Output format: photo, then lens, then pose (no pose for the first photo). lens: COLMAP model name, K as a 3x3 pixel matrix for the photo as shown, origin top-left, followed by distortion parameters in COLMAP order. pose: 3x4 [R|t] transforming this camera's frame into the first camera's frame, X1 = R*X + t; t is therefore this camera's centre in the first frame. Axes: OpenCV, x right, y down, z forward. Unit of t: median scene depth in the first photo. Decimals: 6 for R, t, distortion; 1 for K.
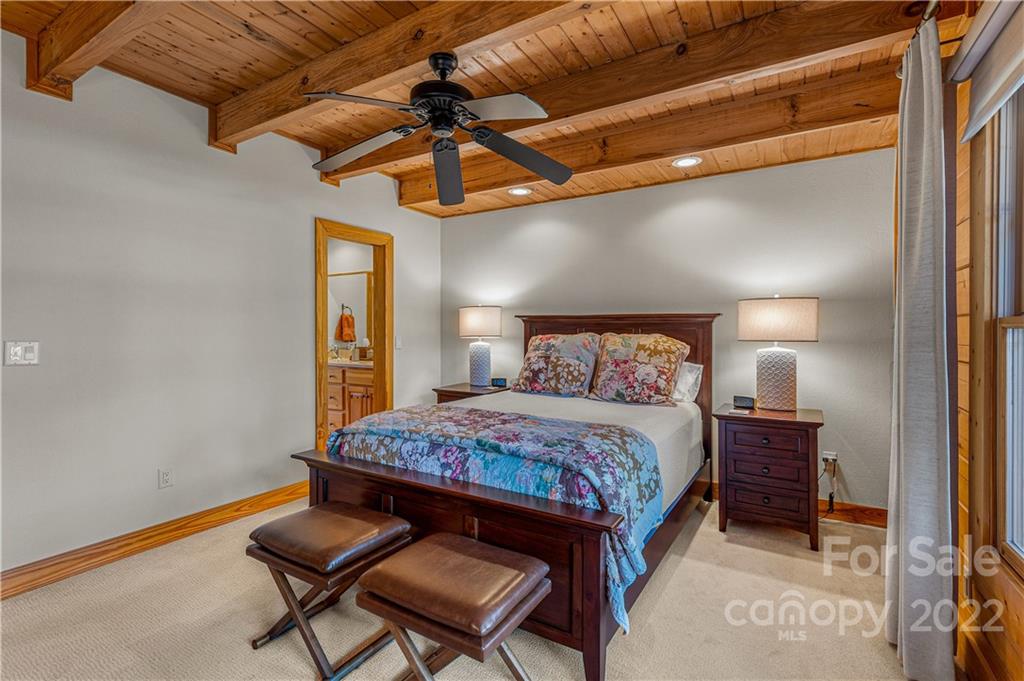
lens RADIAL K [[469.1, 0, 515.5], [0, 469.1, 330.7], [0, 0, 1]] dist [0.003915, 0.000100]
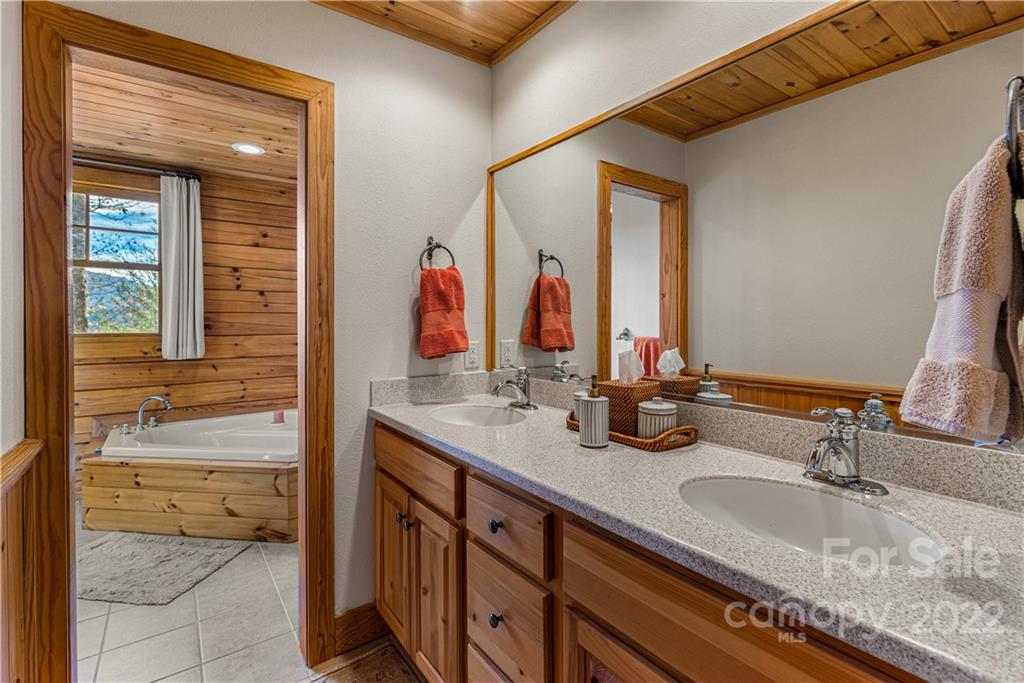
lens RADIAL K [[469.1, 0, 515.5], [0, 469.1, 331.7], [0, 0, 1]] dist [0.003915, 0.000100]
pose [[0.922457, 0.008842, -0.385998, -0.284048], [-0.001094, 0.999794, 0.020289, 0.001079], [0.386098, -0.018293, 0.922277, 0.758592]]
